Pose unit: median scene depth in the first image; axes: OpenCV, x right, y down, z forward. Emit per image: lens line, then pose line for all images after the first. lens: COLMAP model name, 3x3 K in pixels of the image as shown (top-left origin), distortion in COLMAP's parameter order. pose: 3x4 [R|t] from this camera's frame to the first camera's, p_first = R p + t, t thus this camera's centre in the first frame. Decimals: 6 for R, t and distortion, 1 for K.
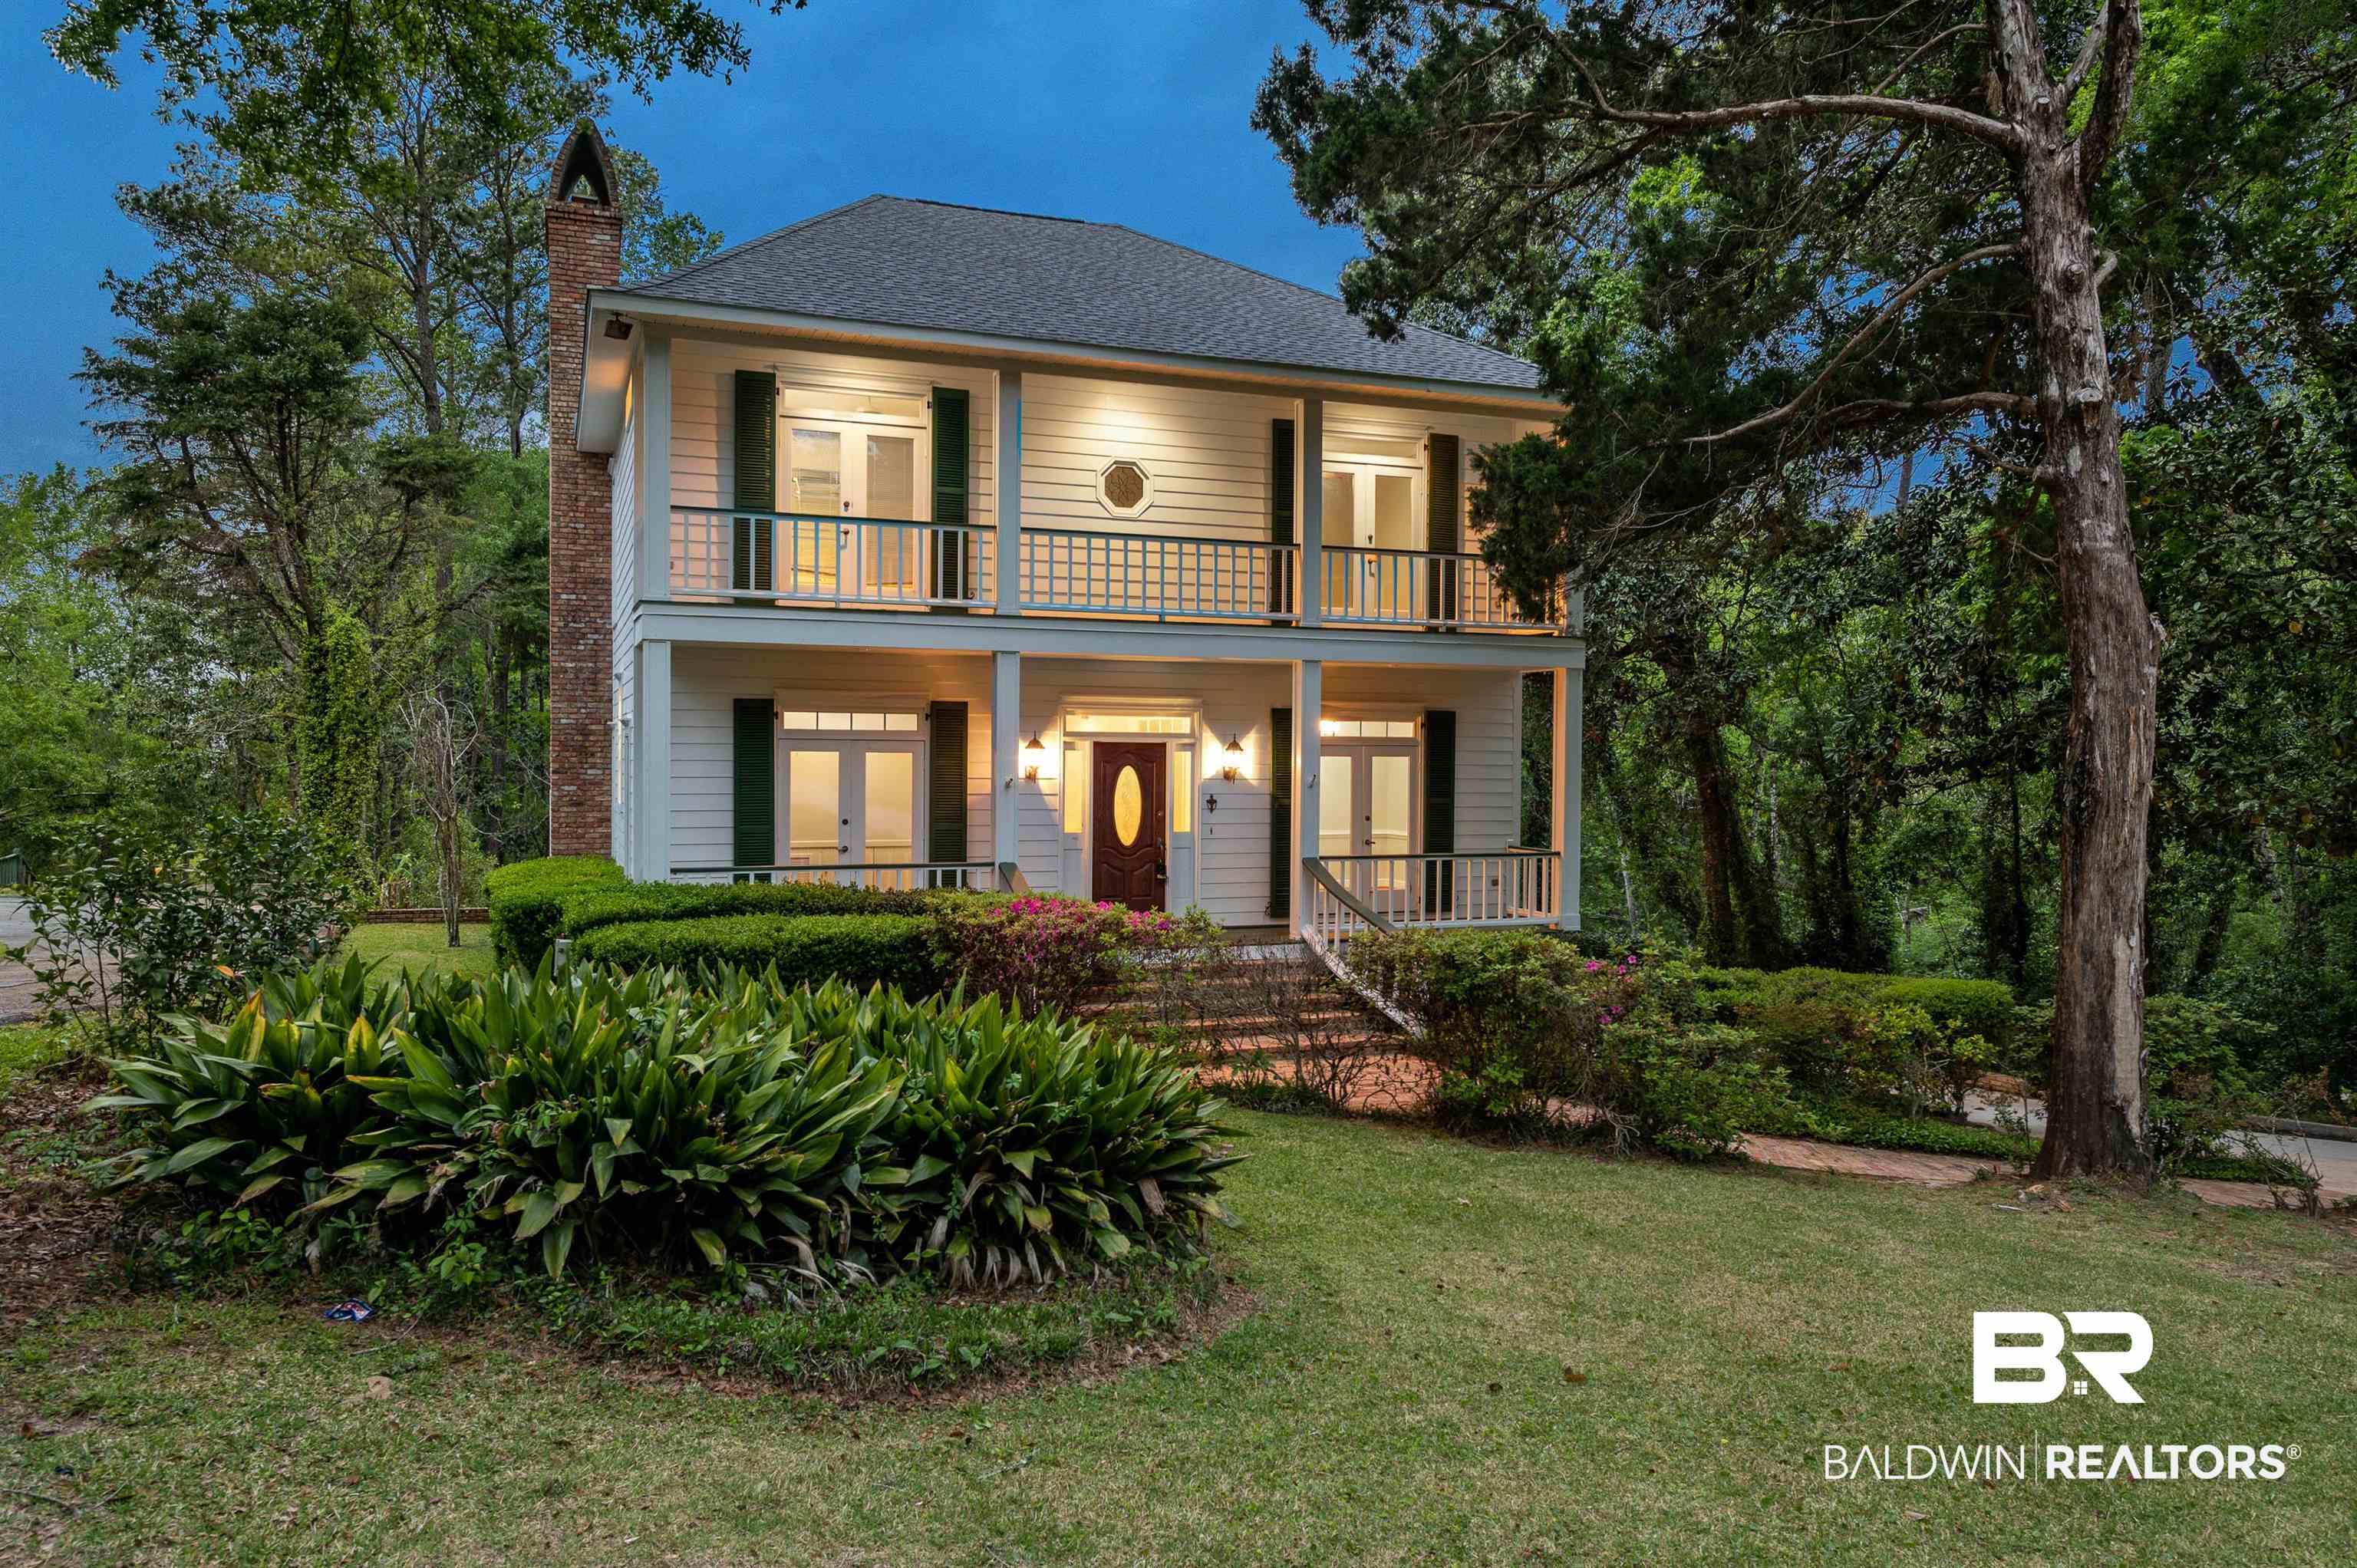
lens RADIAL K [[1840.3, 0, 1178.5], [0, 1840.3, 784.0], [0, 0, 1]] dist [0.002262, -0.001027]
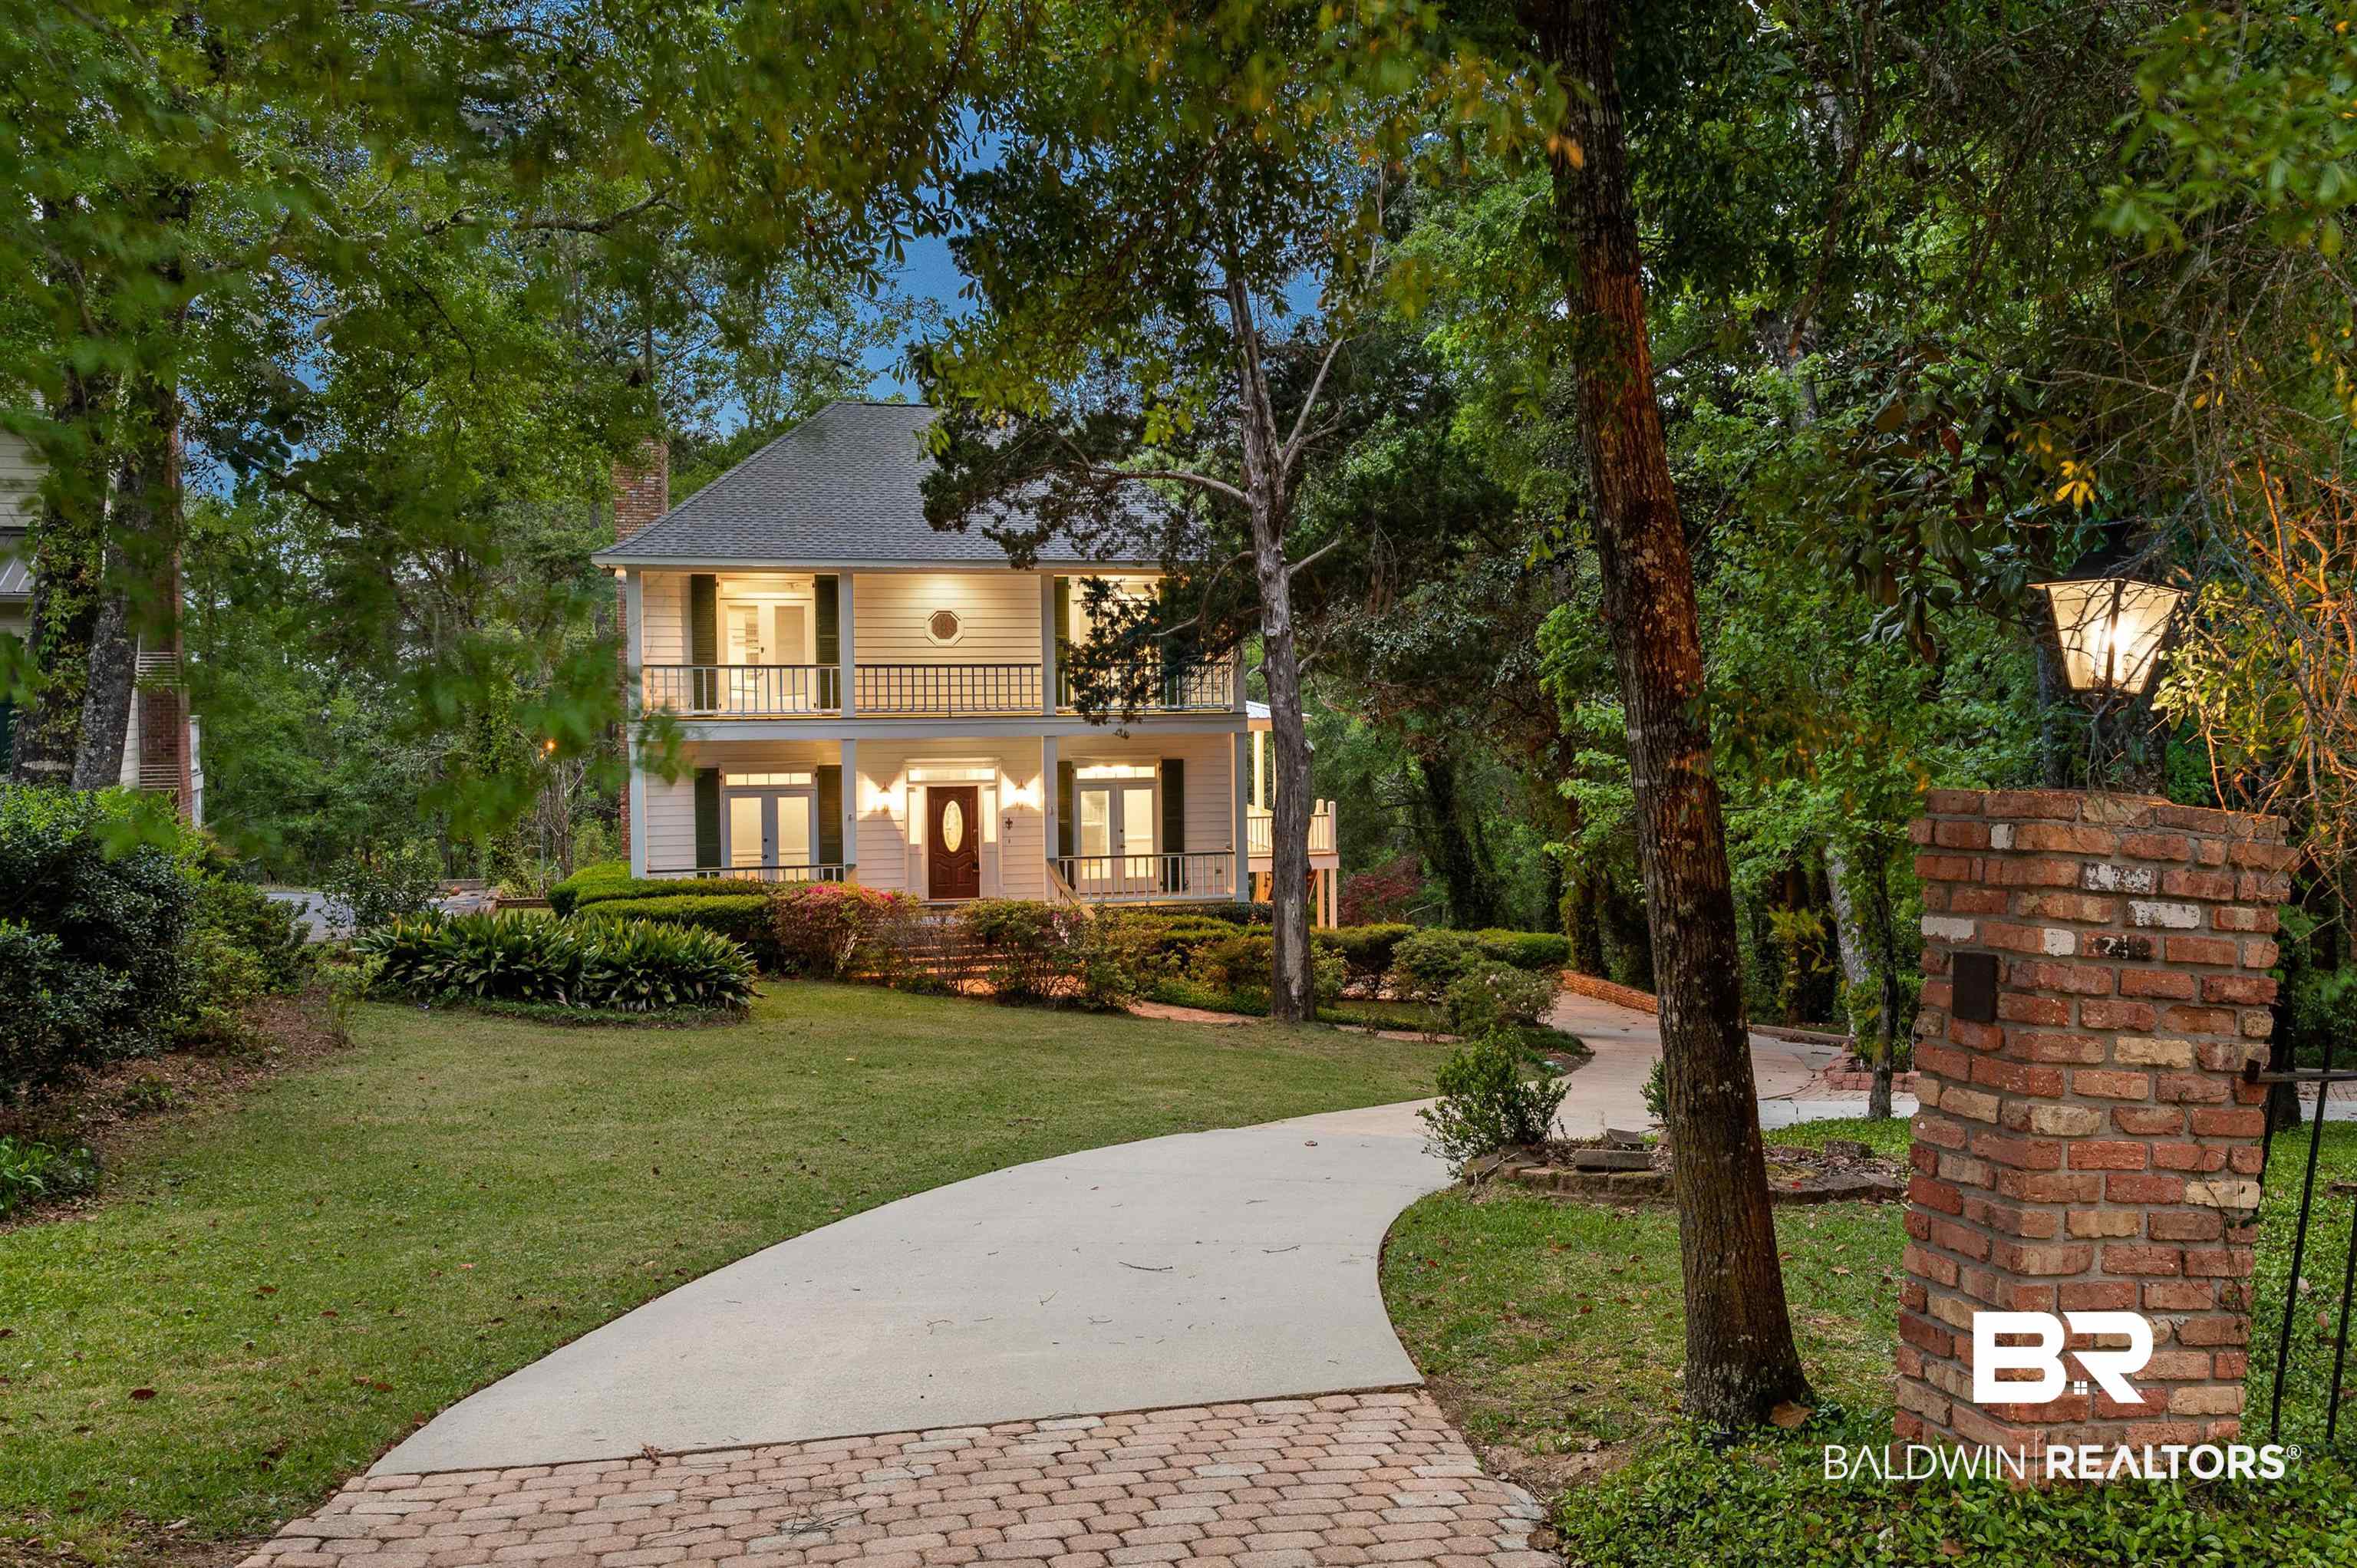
lens RADIAL K [[1840.3, 0, 1178.5], [0, 1840.3, 784.0], [0, 0, 1]] dist [0.002262, -0.001027]
pose [[0.995620, -0.015307, -0.092236, 0.340728], [0.016013, 0.999848, 0.006922, -0.035374], [0.092116, -0.008368, 0.995713, -0.611079]]
